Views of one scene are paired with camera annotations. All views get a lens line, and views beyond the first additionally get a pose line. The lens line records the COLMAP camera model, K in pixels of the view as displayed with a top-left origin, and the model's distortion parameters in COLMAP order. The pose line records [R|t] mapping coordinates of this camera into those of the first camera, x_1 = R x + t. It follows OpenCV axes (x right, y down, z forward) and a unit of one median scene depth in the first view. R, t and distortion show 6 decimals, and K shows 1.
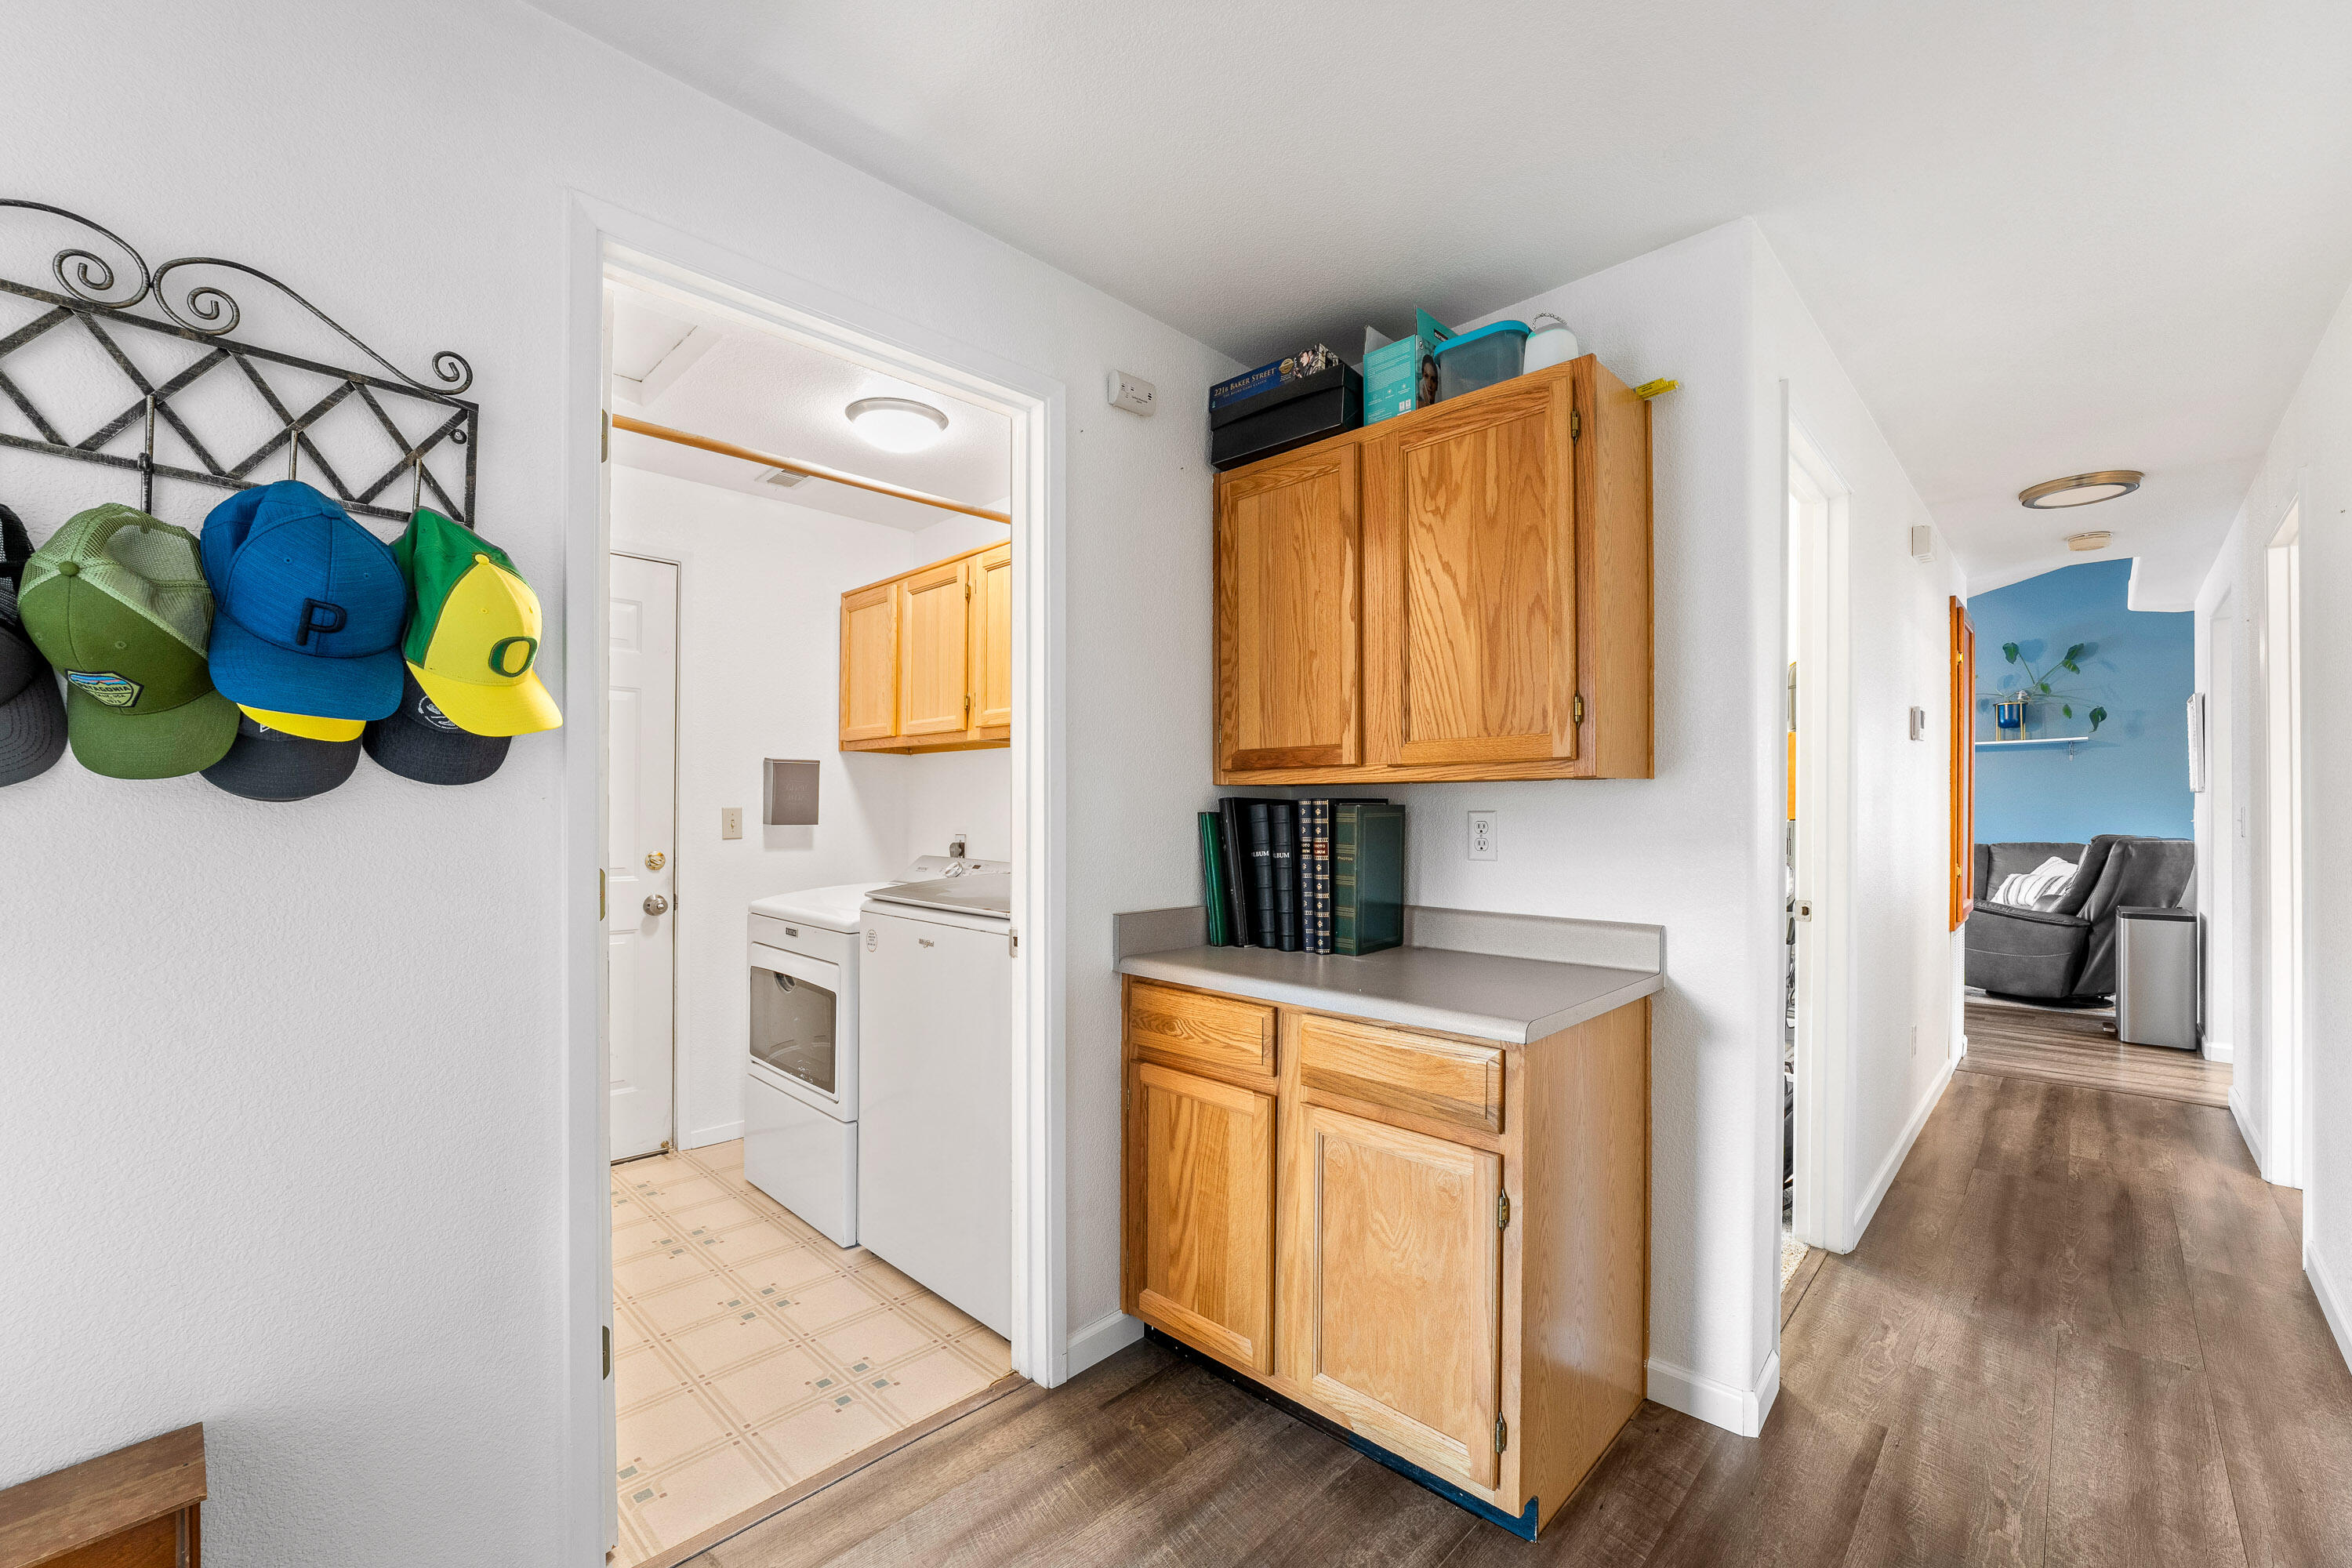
lens RADIAL K [[945.6, 0, 1175.1], [0, 945.6, 800.0], [0, 0, 1]] dist [-0.006809, -0.000324]
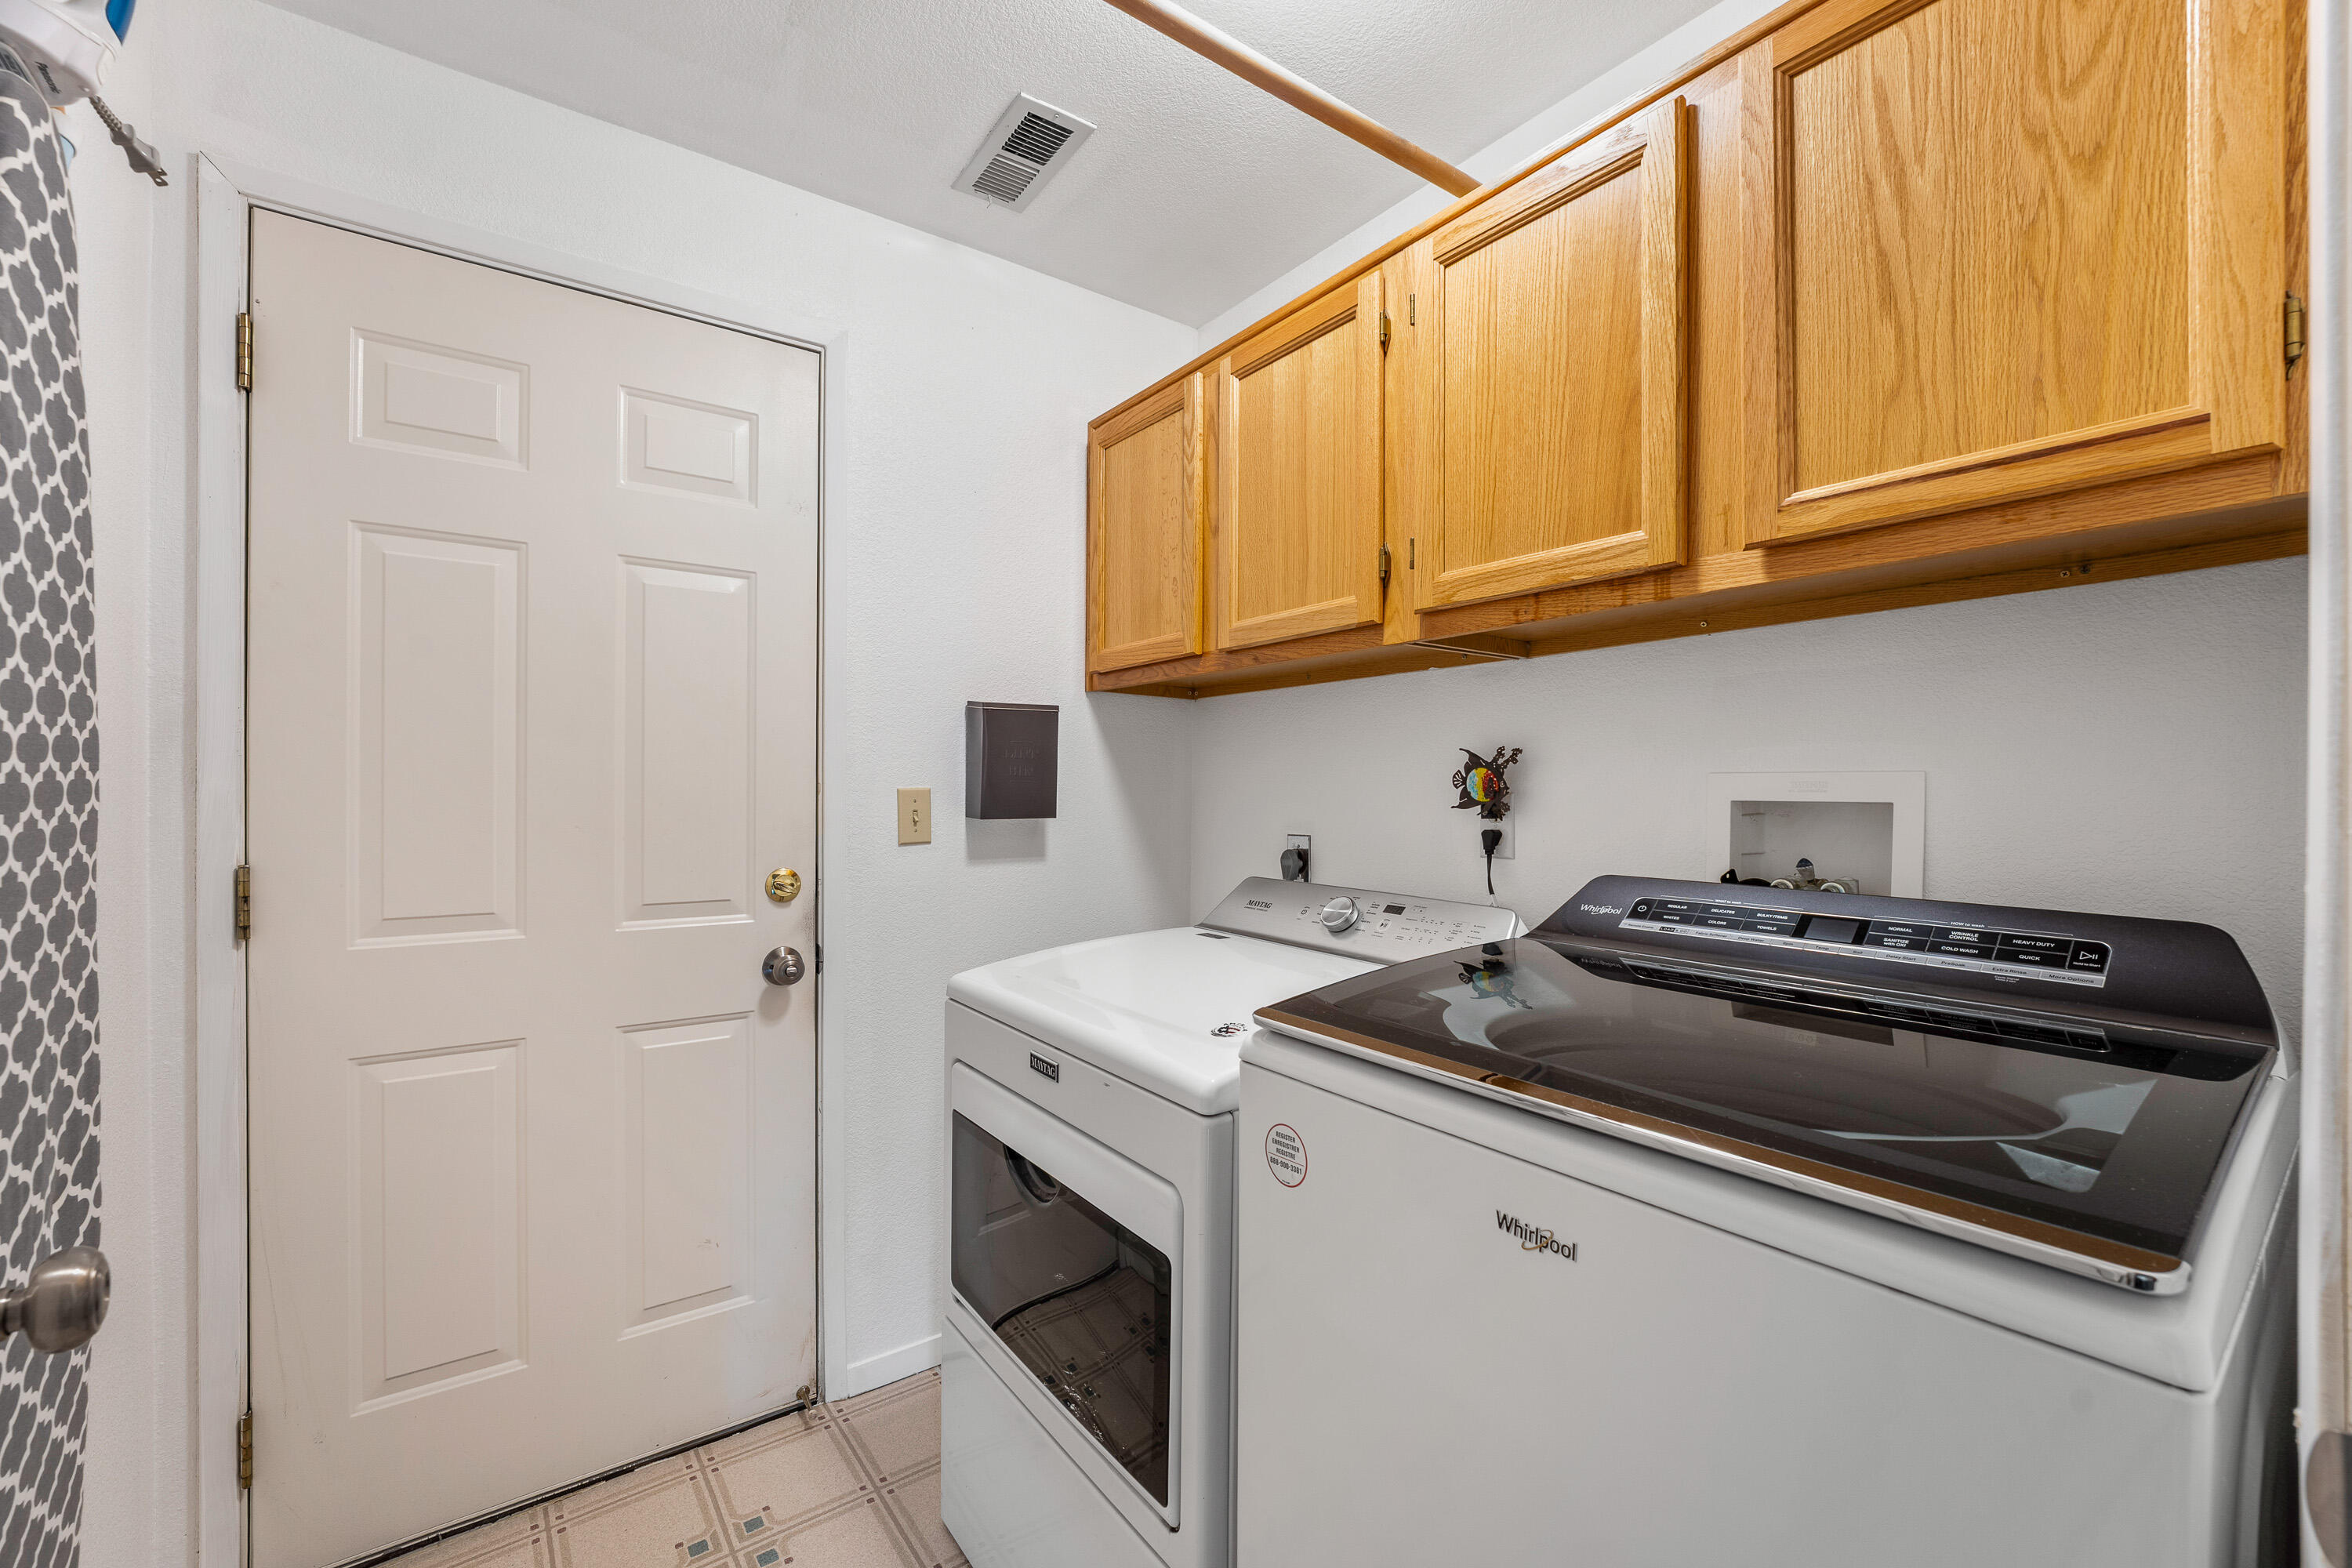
lens RADIAL K [[945.6, 0, 1182.1], [0, 945.6, 780.7], [0, 0, 1]] dist [-0.006809, -0.000324]
pose [[0.987660, -0.003361, -0.156574, -0.234134], [0.003214, 0.999994, -0.001189, 0.004793], [0.156577, 0.000672, 0.987665, 0.491242]]
